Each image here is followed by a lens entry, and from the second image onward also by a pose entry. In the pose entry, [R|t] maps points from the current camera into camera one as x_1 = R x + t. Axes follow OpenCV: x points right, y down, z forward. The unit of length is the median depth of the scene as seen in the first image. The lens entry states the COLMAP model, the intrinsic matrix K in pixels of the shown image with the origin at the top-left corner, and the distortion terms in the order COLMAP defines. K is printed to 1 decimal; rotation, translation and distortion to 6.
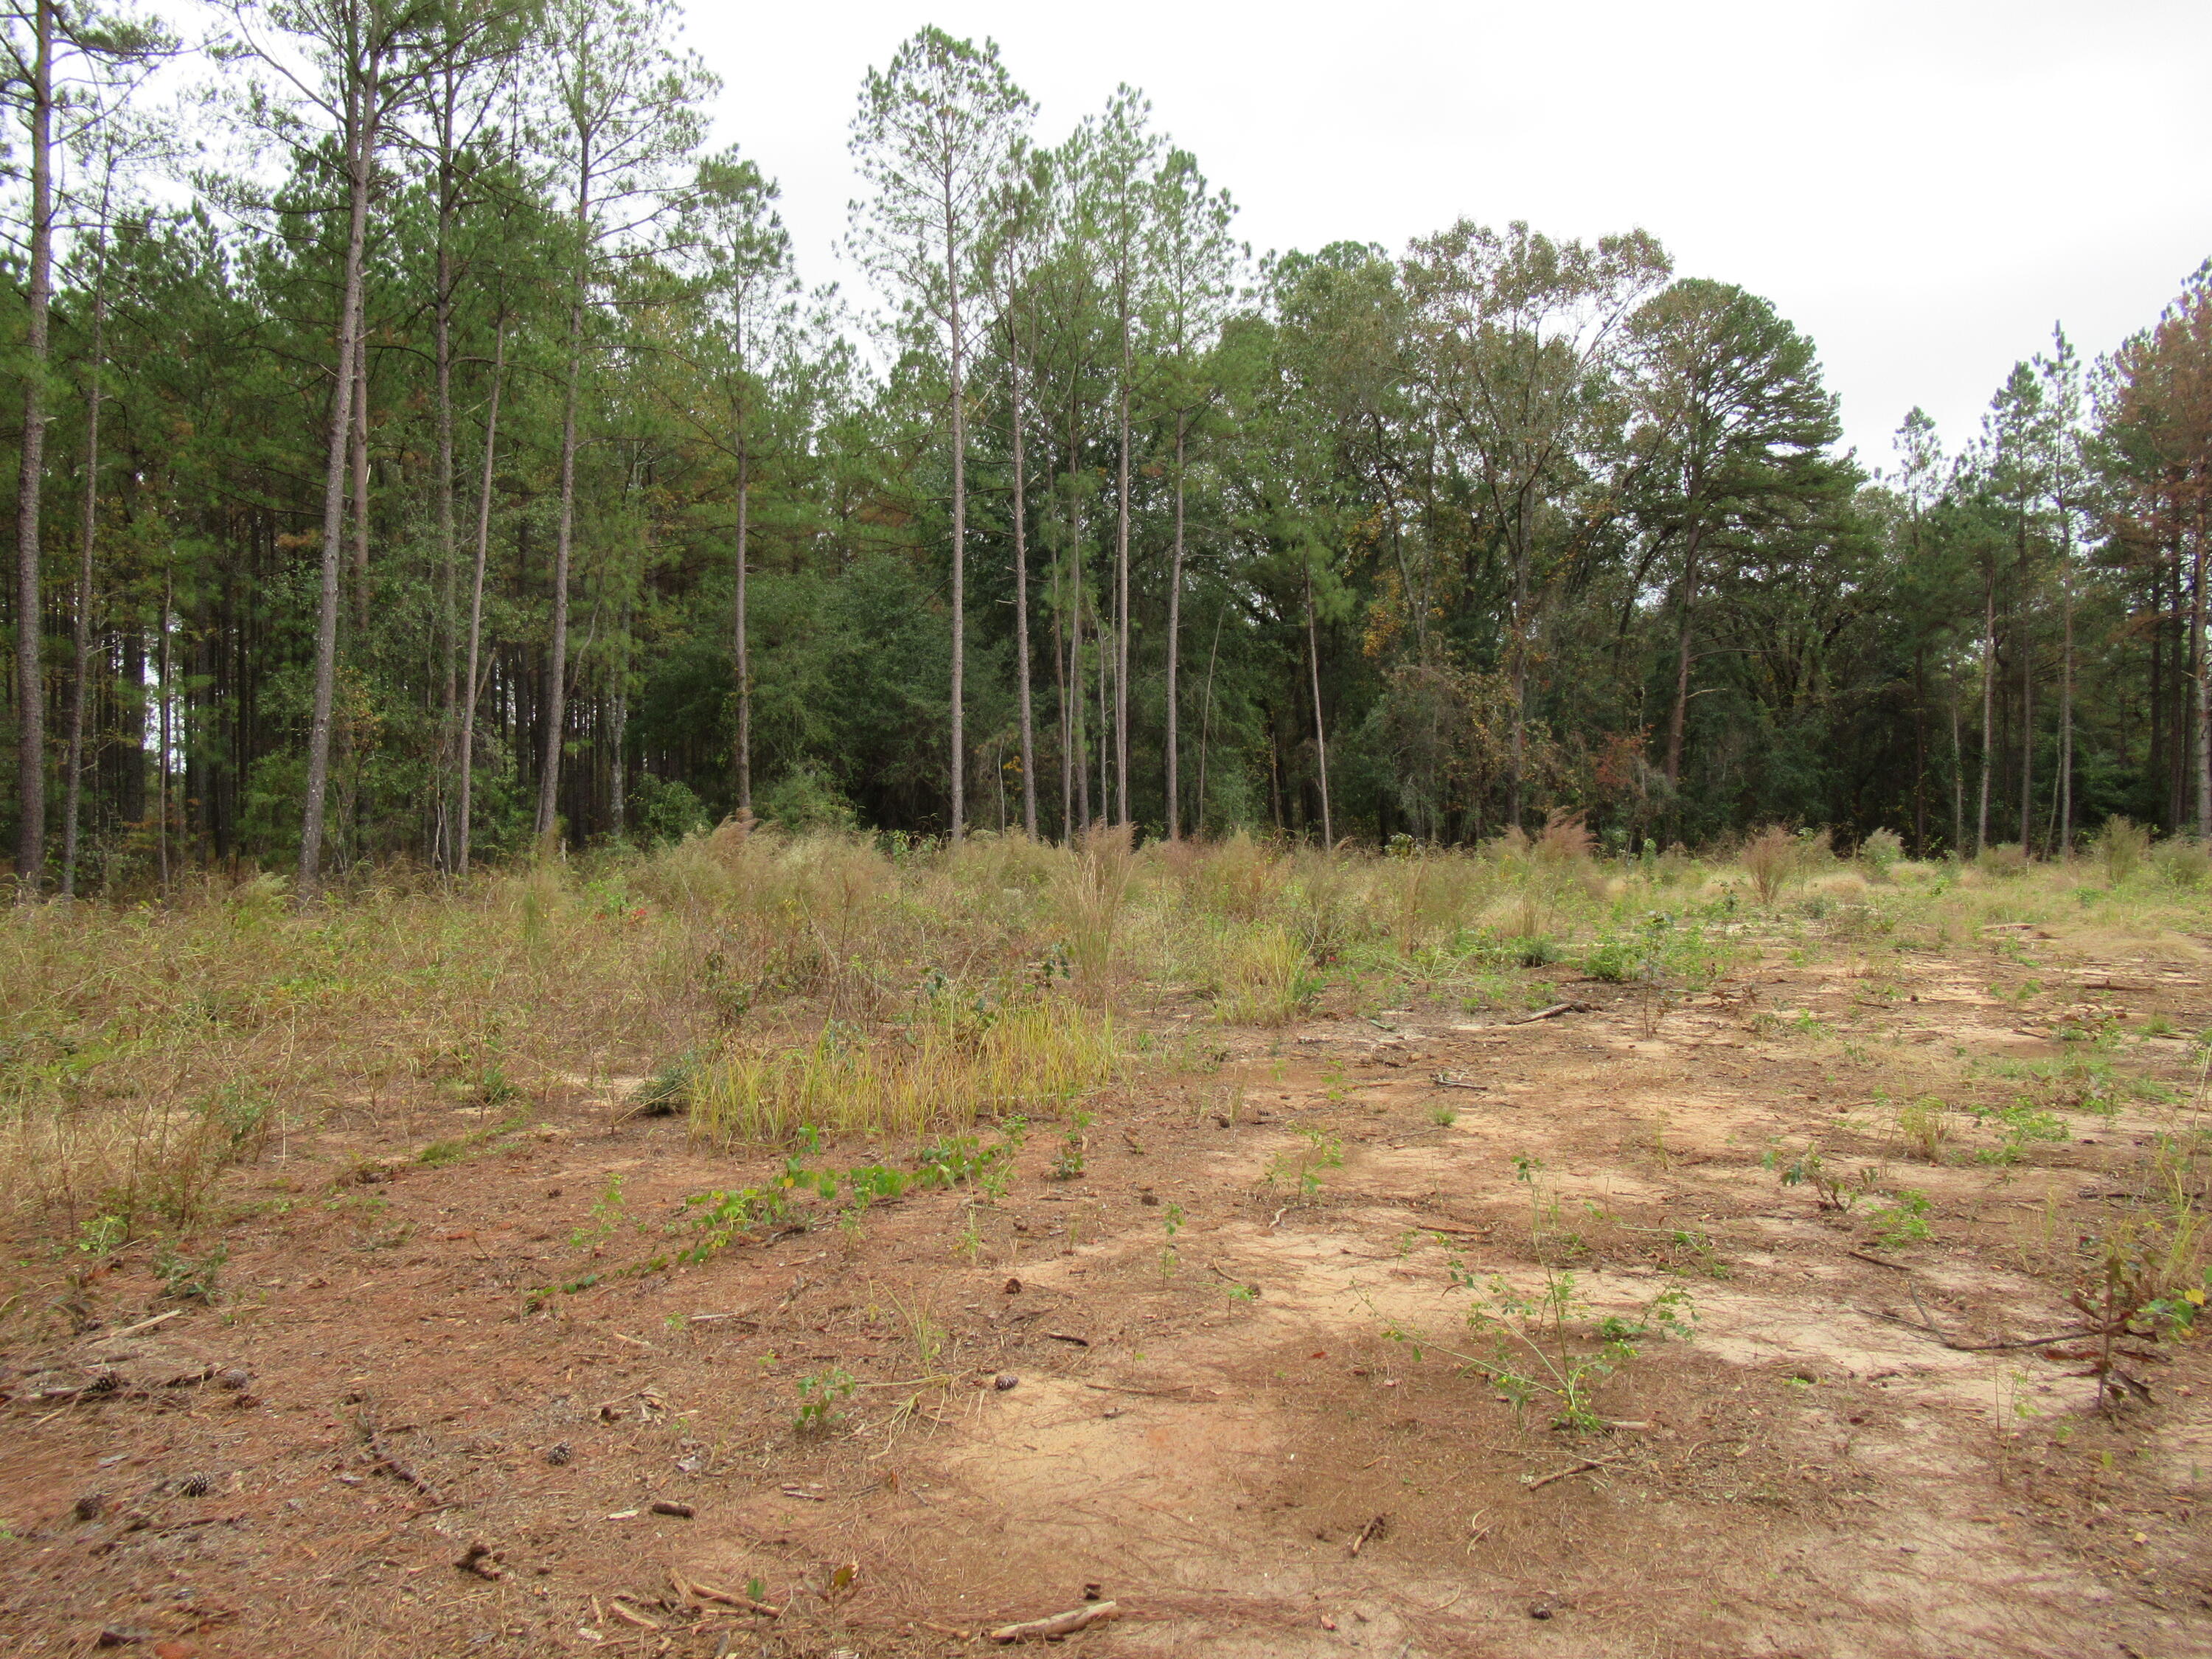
lens RADIAL K [[1681.0, 0, 1095.6], [0, 1681.0, 853.1], [0, 0, 1]] dist [-0.010043, 0.016915]
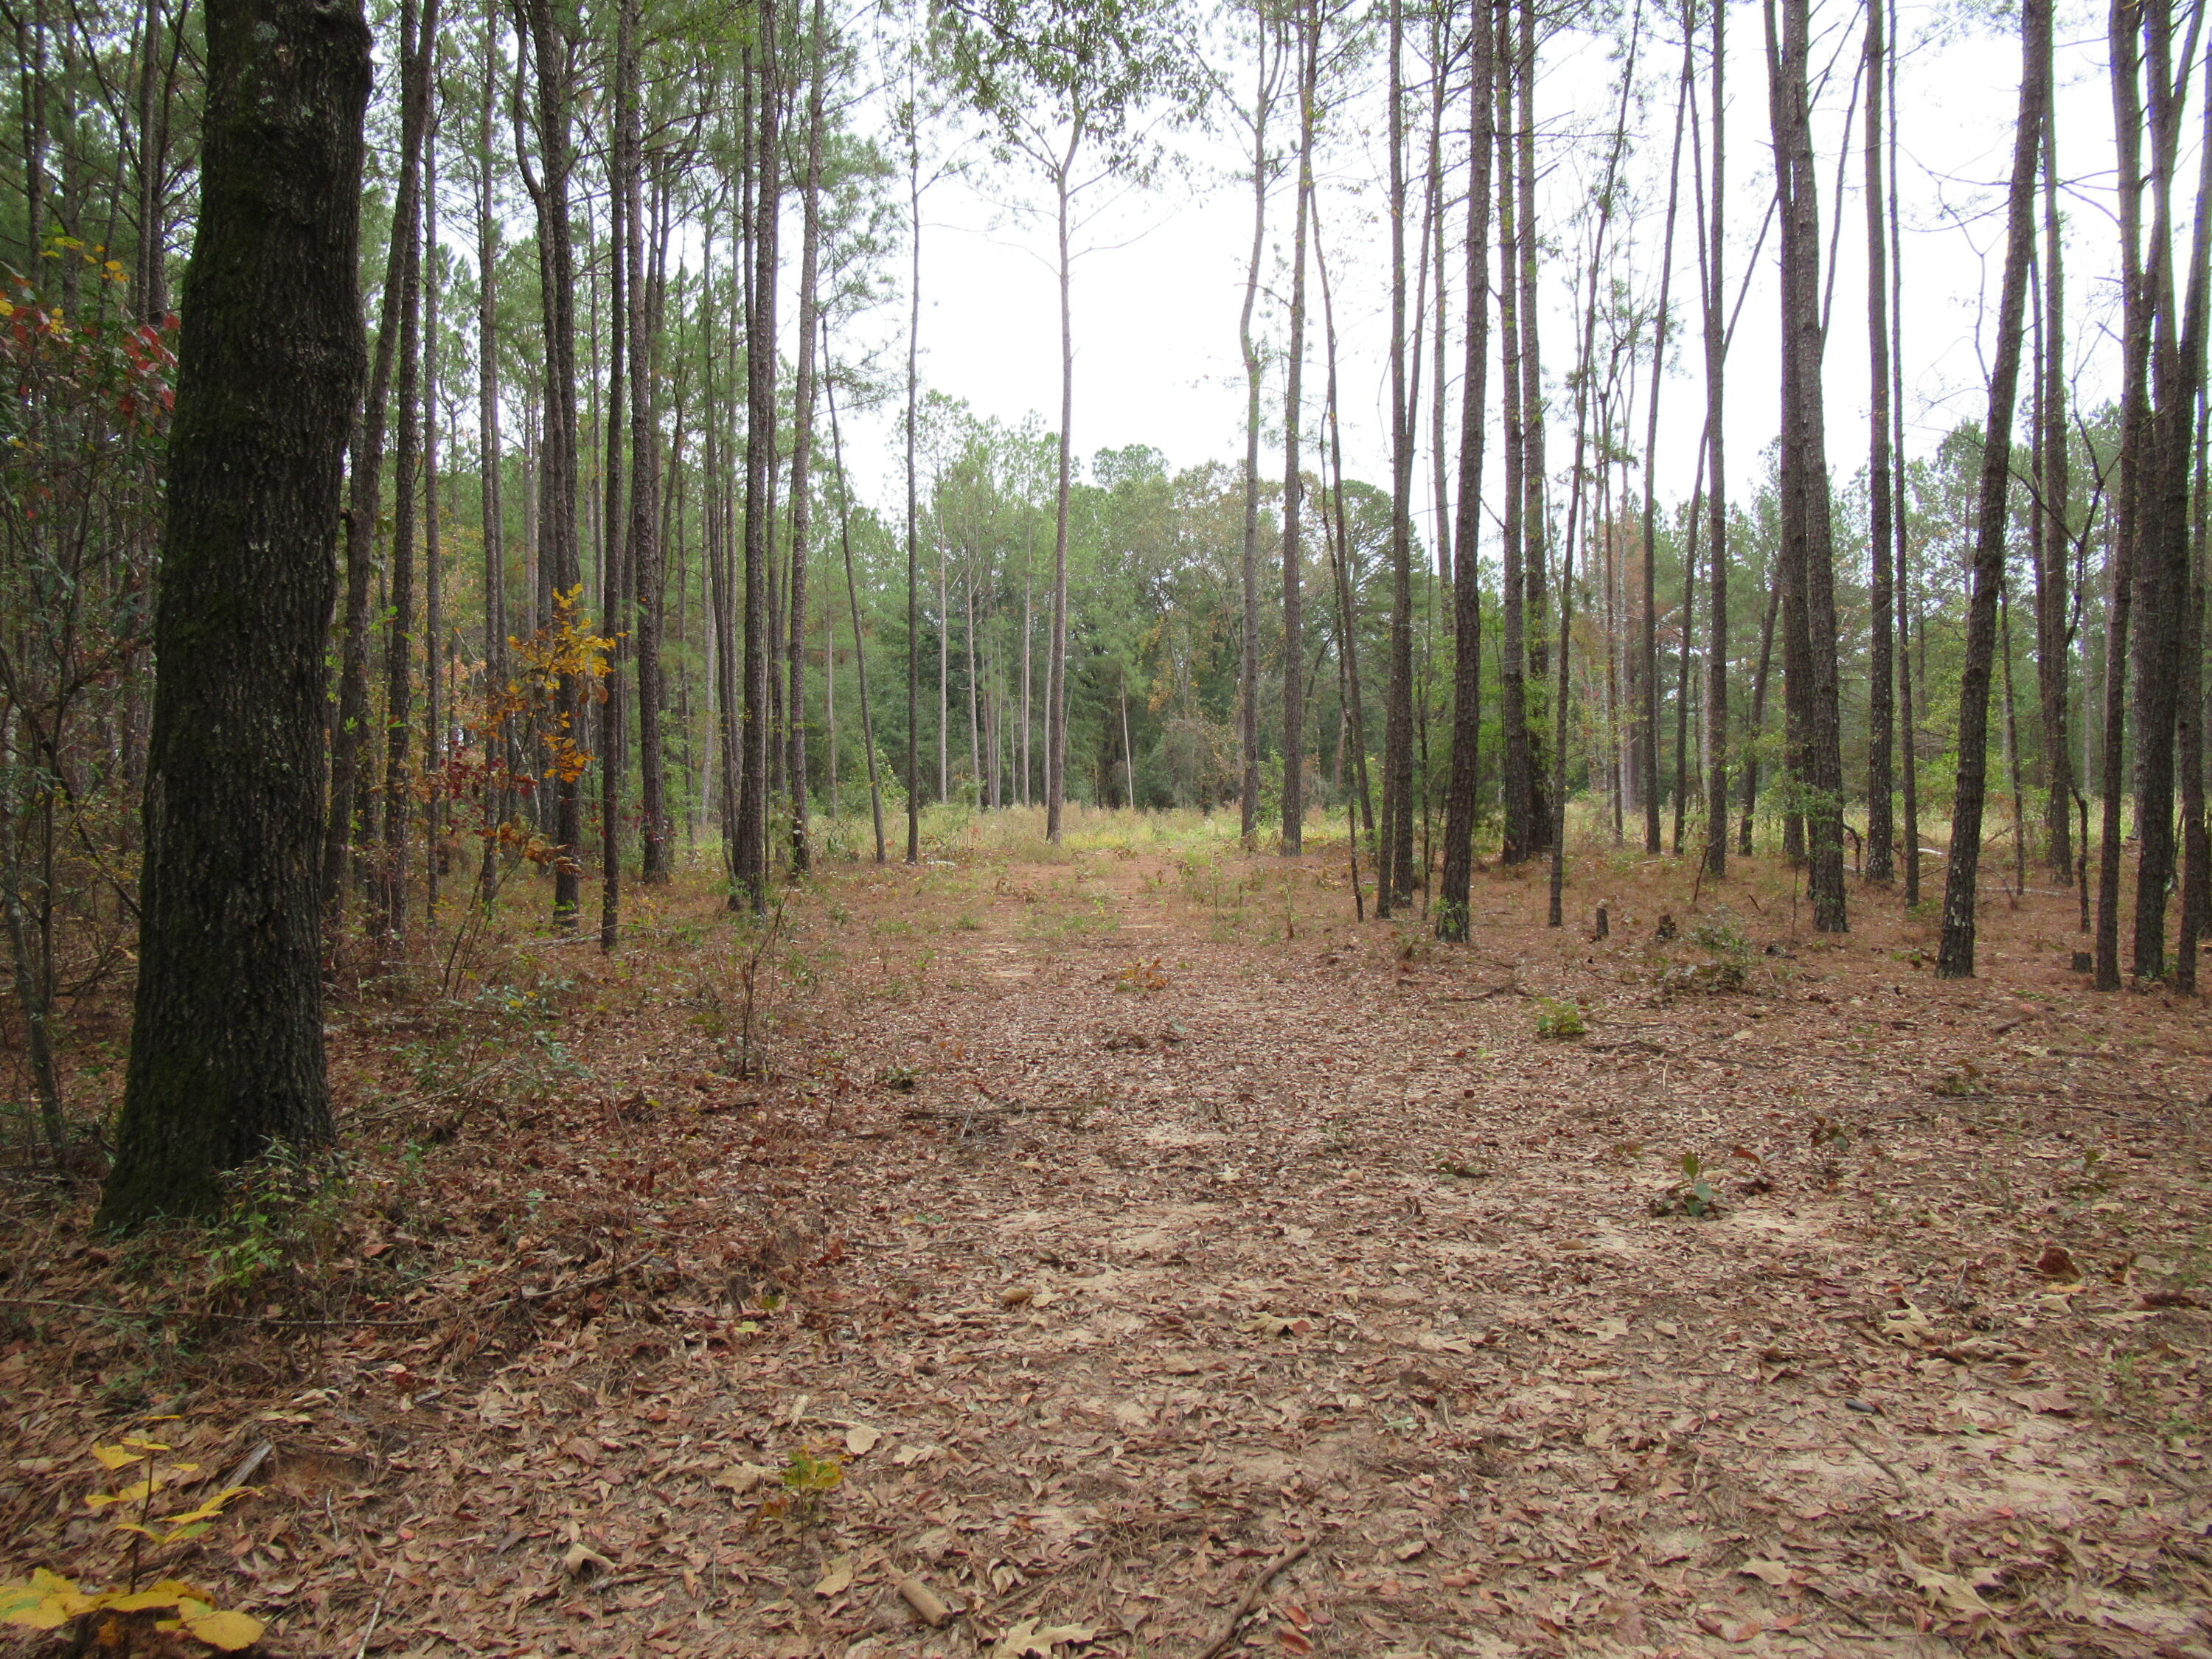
lens RADIAL K [[1681.0, 0, 1095.6], [0, 1681.0, 853.1], [0, 0, 1]] dist [-0.010043, 0.016915]
pose [[0.991628, 0.014760, 0.128281, -0.108969], [-0.012613, 0.999767, -0.017529, 0.051852], [-0.128510, 0.015764, 0.991583, -0.667115]]
